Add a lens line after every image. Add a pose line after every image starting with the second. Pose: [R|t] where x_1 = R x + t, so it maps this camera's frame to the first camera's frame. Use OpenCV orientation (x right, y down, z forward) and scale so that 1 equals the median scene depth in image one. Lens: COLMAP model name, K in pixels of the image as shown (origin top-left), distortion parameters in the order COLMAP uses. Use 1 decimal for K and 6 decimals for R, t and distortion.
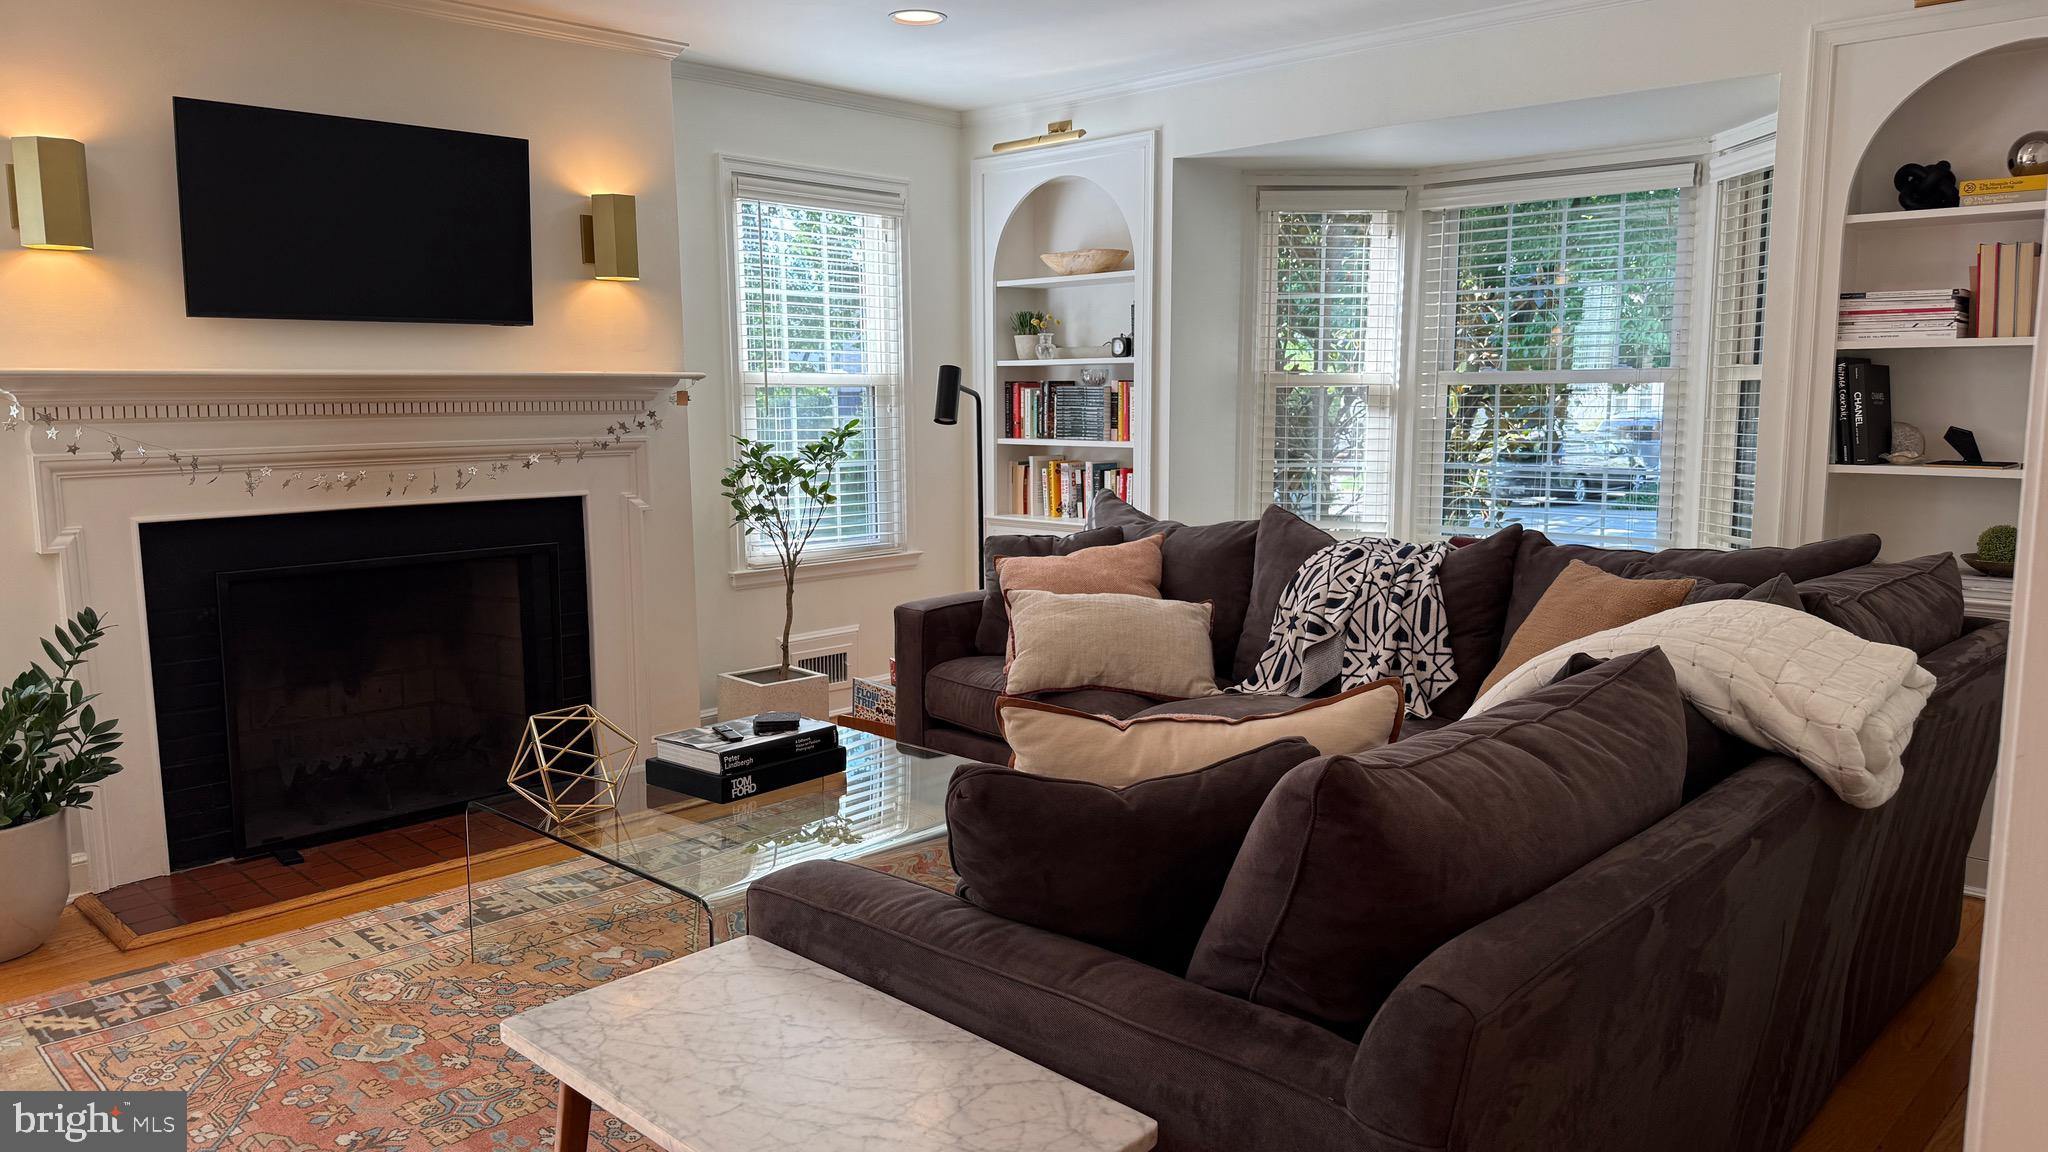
lens RADIAL K [[1428.0, 0, 1036.4], [0, 1428.0, 583.7], [0, 0, 1]] dist [0.057770, -0.079084]
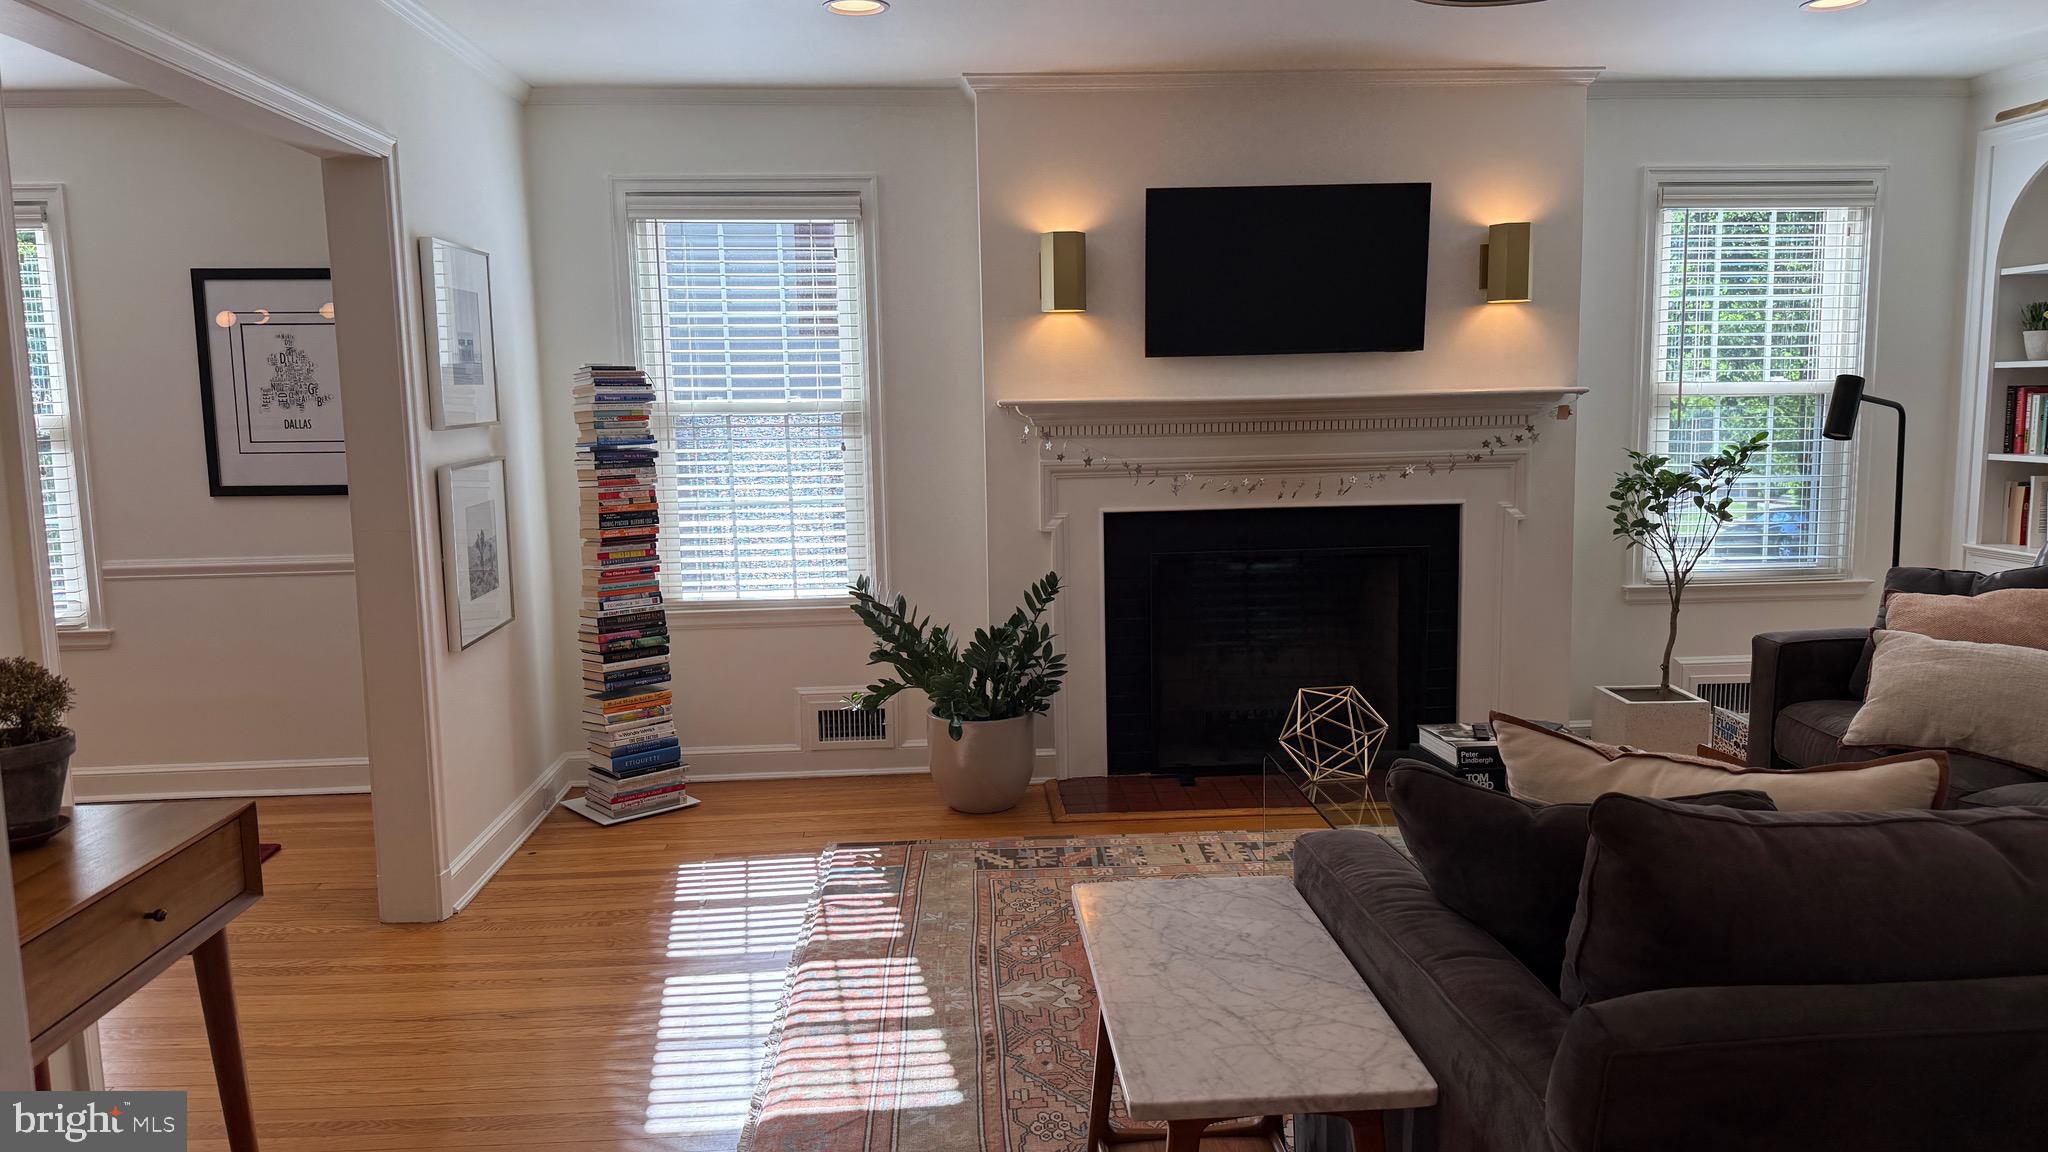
lens RADIAL K [[1428.0, 0, 1010.9], [0, 1428.0, 583.2], [0, 0, 1]] dist [0.057770, -0.079084]
pose [[0.724908, 0.079391, -0.684256, 0.212382], [-0.078221, 0.996398, 0.032739, -0.011958], [0.684391, 0.029790, 0.728507, -0.025720]]
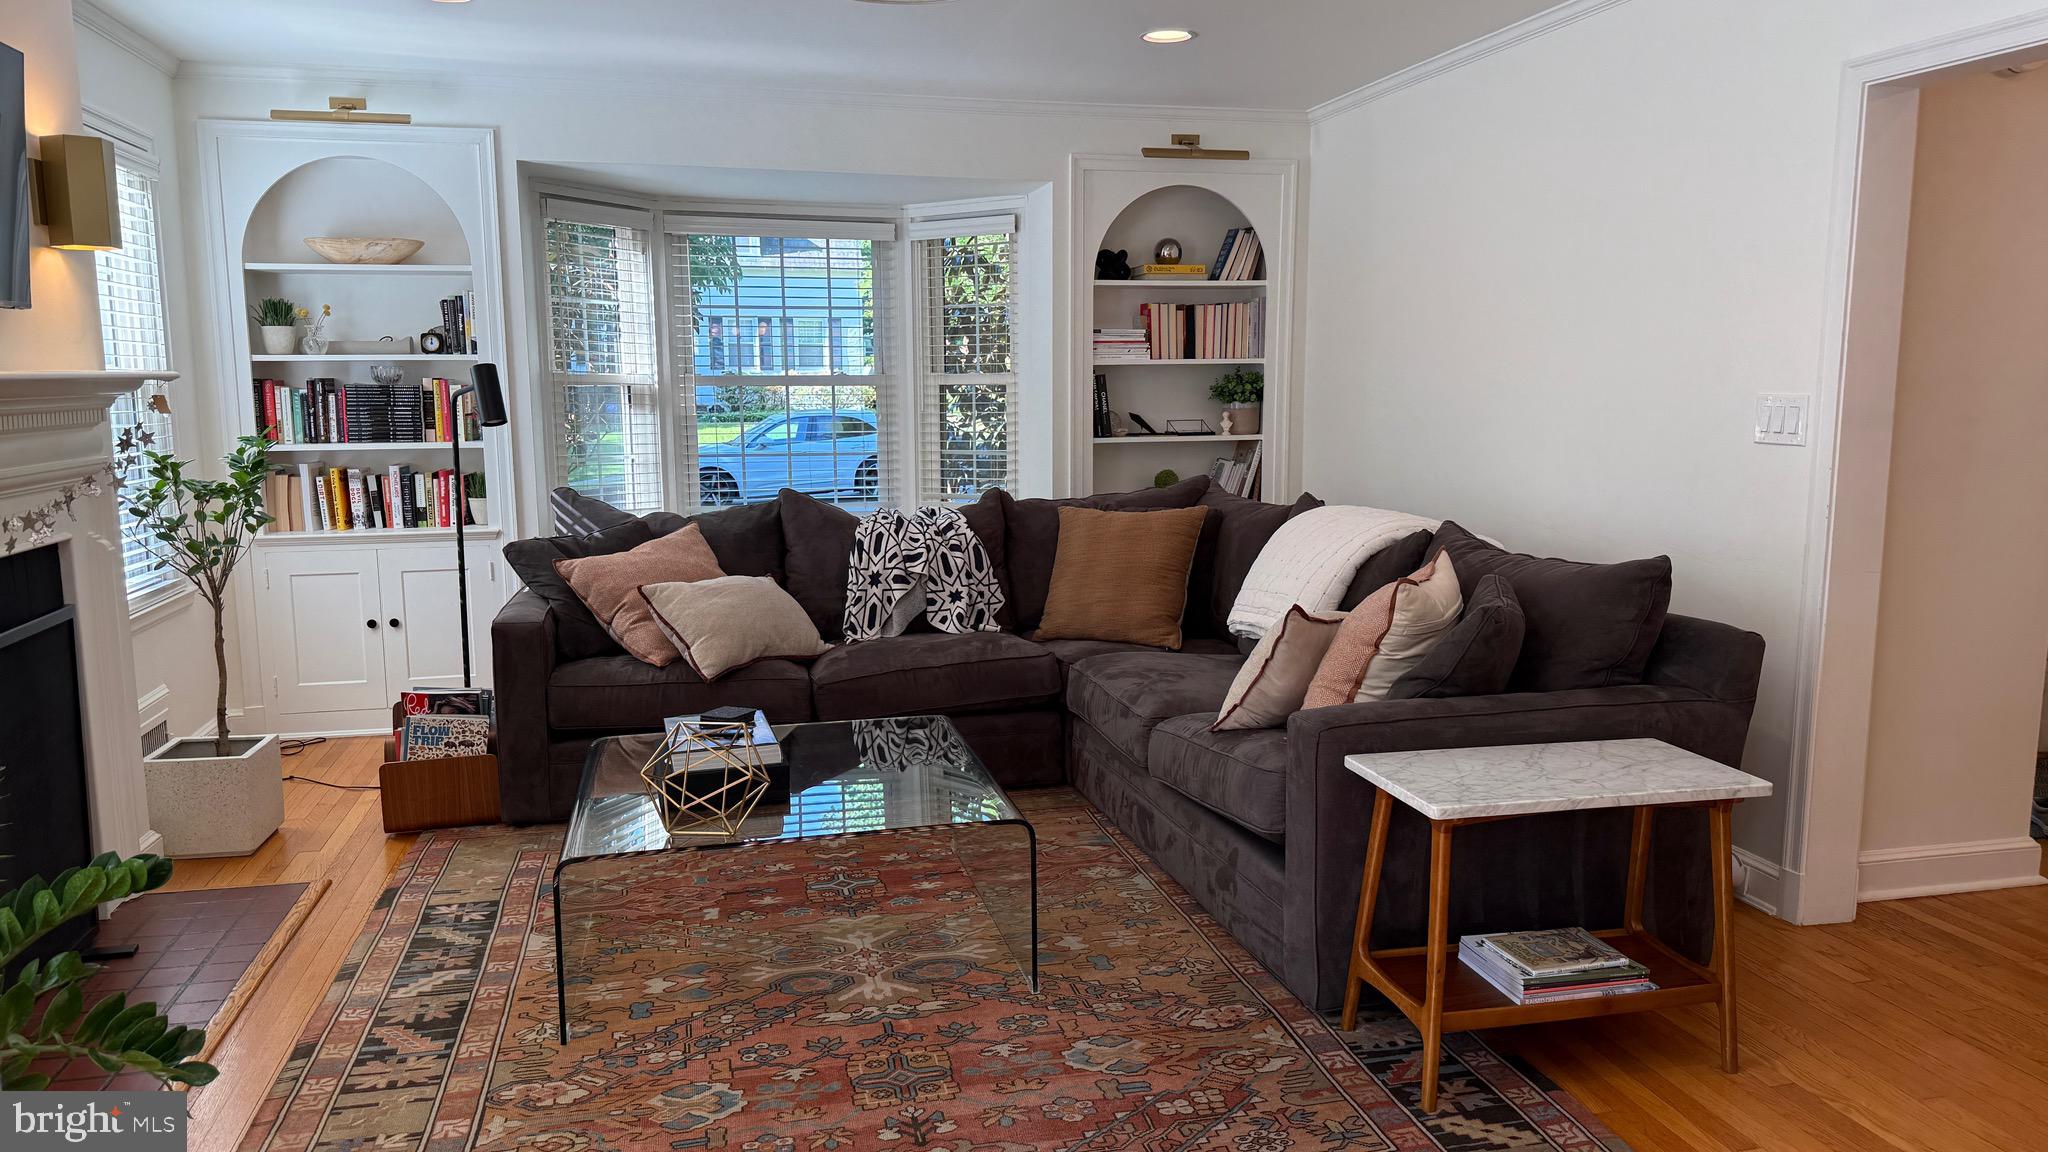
lens RADIAL K [[1428.0, 0, 1016.3], [0, 1428.0, 584.1], [0, 0, 1]] dist [0.057770, -0.079084]
pose [[0.533516, -0.116616, 0.837712, -0.773484], [0.114758, 0.991271, 0.064906, -0.033552], [-0.837968, 0.061506, 0.542242, 0.222820]]
